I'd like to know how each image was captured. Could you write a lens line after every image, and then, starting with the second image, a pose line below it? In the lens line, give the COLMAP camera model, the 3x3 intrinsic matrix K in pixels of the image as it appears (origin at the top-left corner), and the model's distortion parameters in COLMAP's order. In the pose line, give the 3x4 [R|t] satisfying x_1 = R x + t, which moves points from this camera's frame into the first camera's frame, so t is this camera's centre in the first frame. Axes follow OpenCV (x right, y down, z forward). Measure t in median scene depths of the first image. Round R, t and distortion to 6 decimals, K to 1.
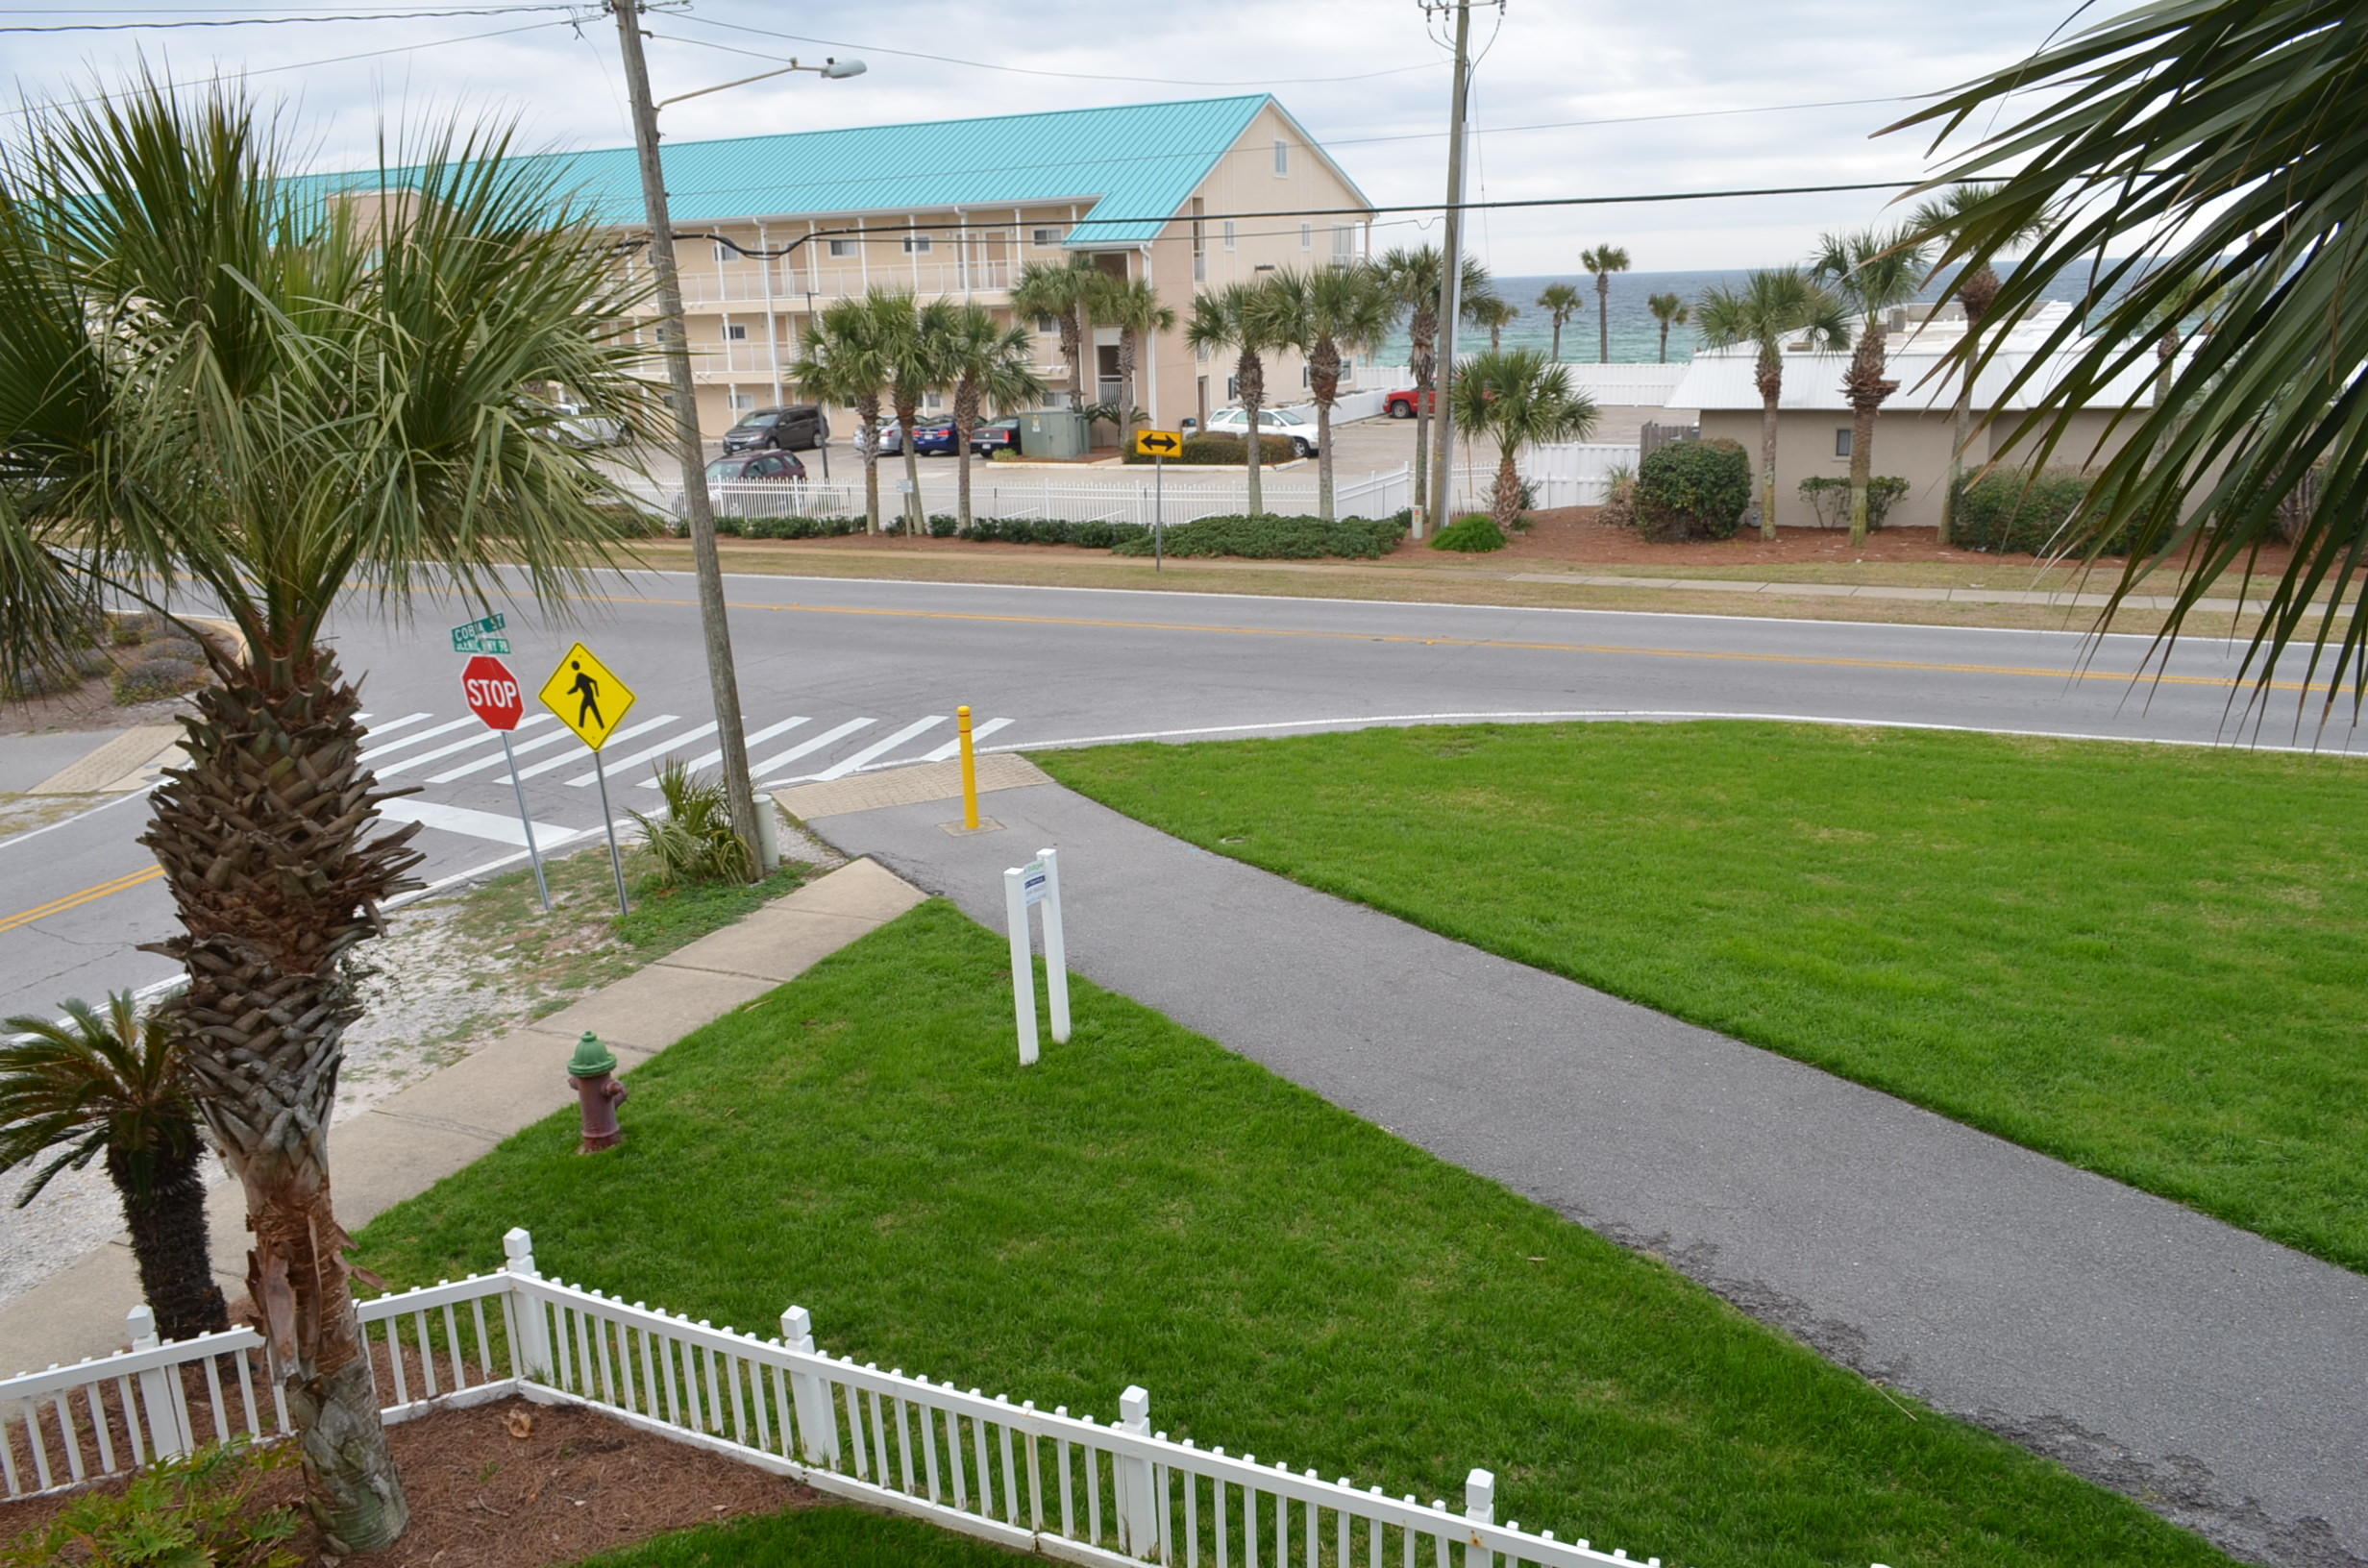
lens RADIAL K [[1829.8, 0, 1190.6], [0, 1829.8, 798.8], [0, 0, 1]] dist [-0.012889, 0.005387]
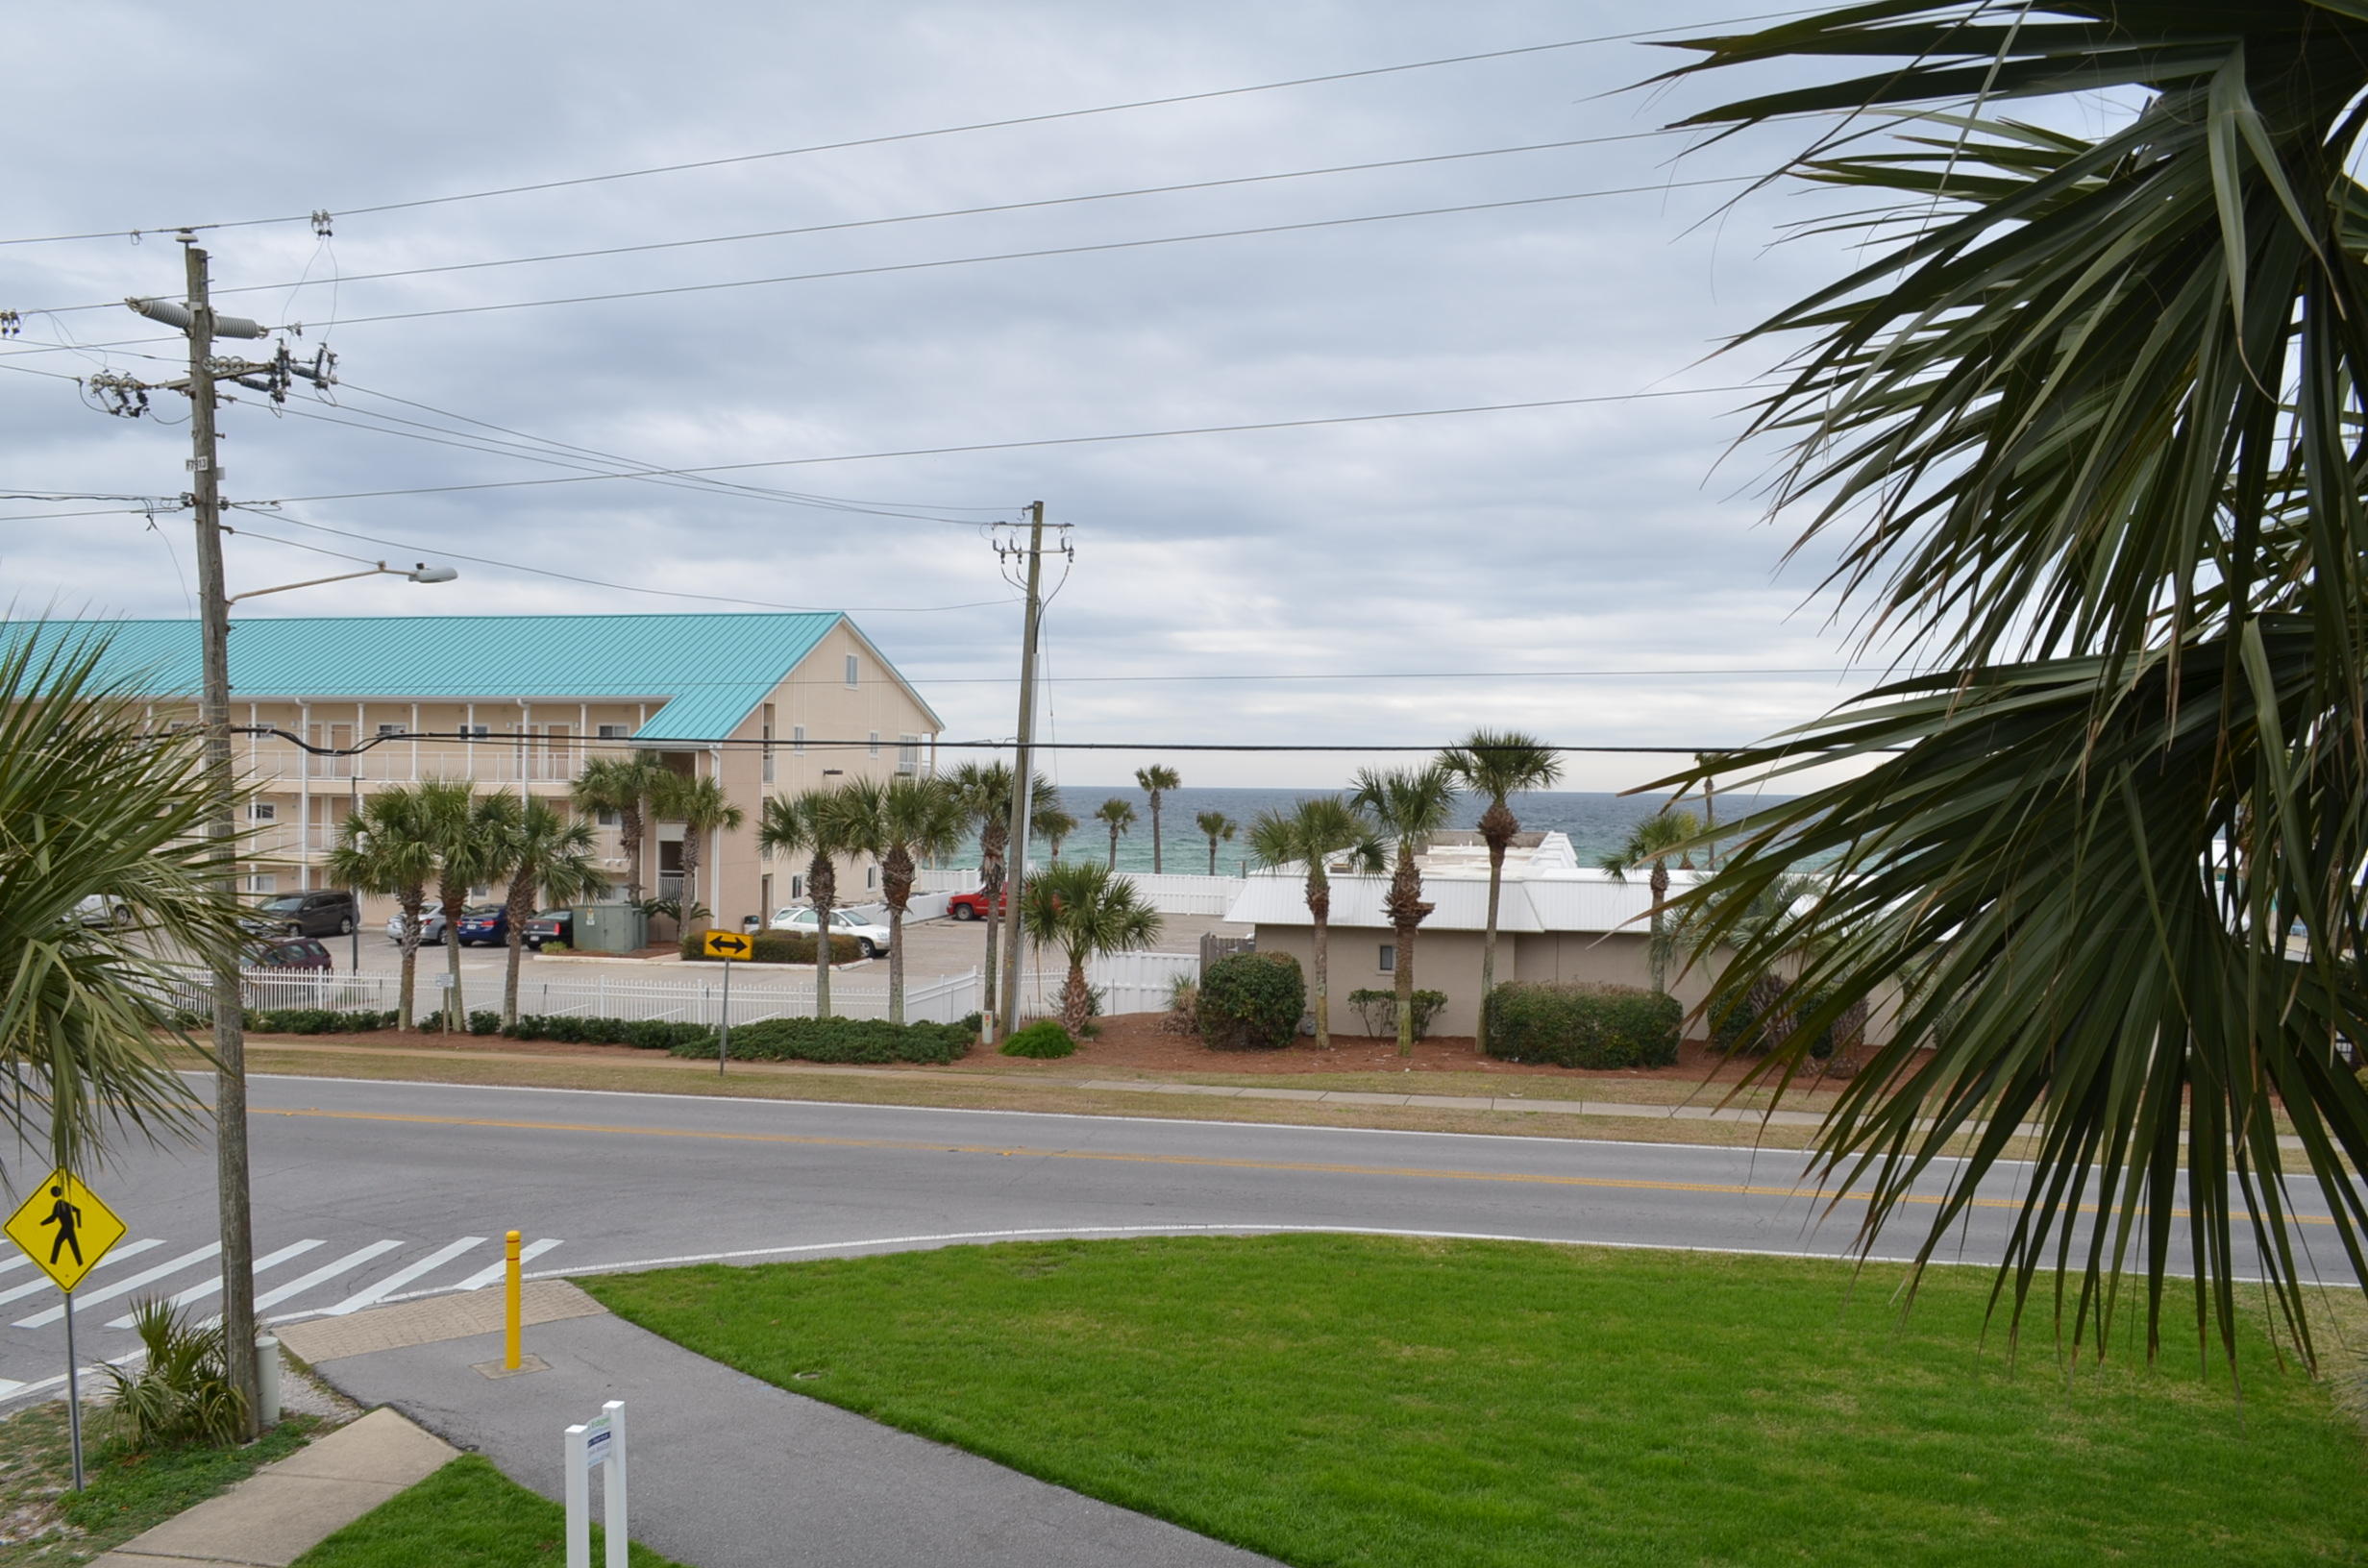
lens RADIAL K [[1829.8, 0, 1184.2], [0, 1829.8, 802.3], [0, 0, 1]] dist [-0.012889, 0.005387]
pose [[0.971968, 0.041615, 0.231402, -0.012727], [0.020995, 0.964917, -0.261714, -0.008087], [-0.234175, 0.259236, 0.936995, 0.003536]]
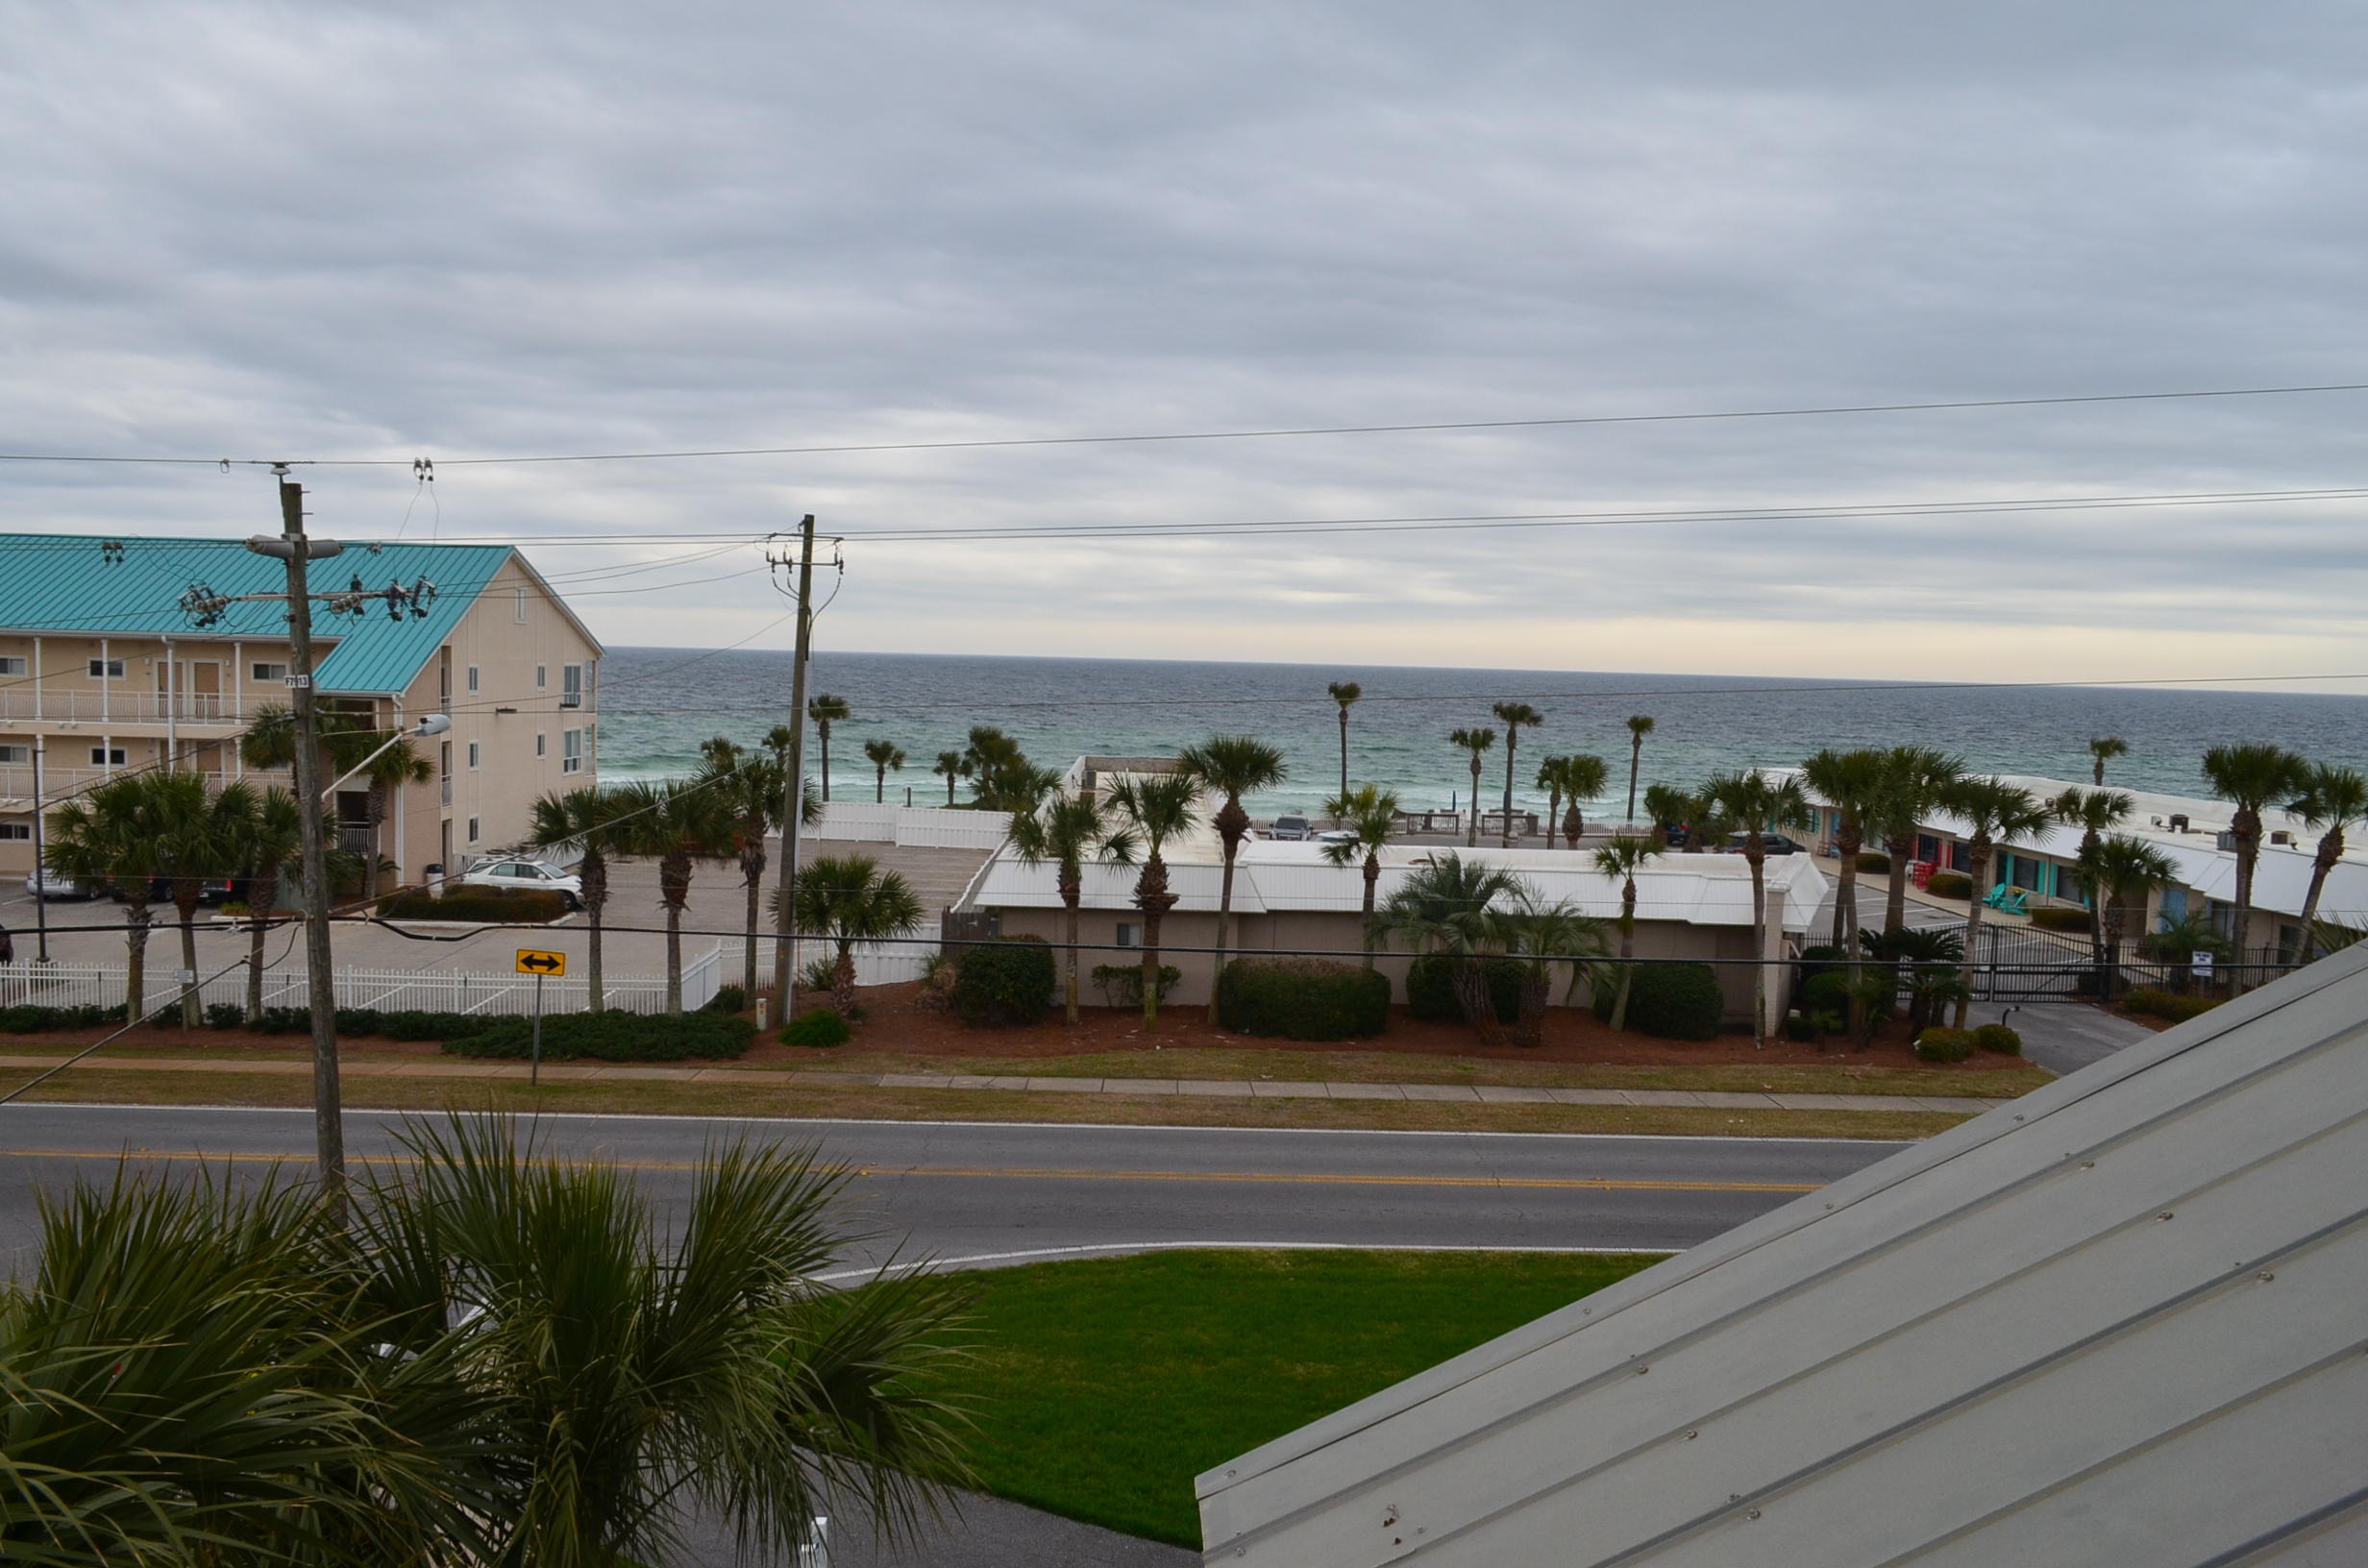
lens RADIAL K [[1829.8, 0, 1181.2], [0, 1829.8, 801.8], [0, 0, 1]] dist [-0.012889, 0.005387]
pose [[0.896658, 0.021487, 0.442203, -0.194007], [0.066572, 0.980921, -0.182651, -0.093623], [-0.437691, 0.193213, 0.878120, -0.092607]]
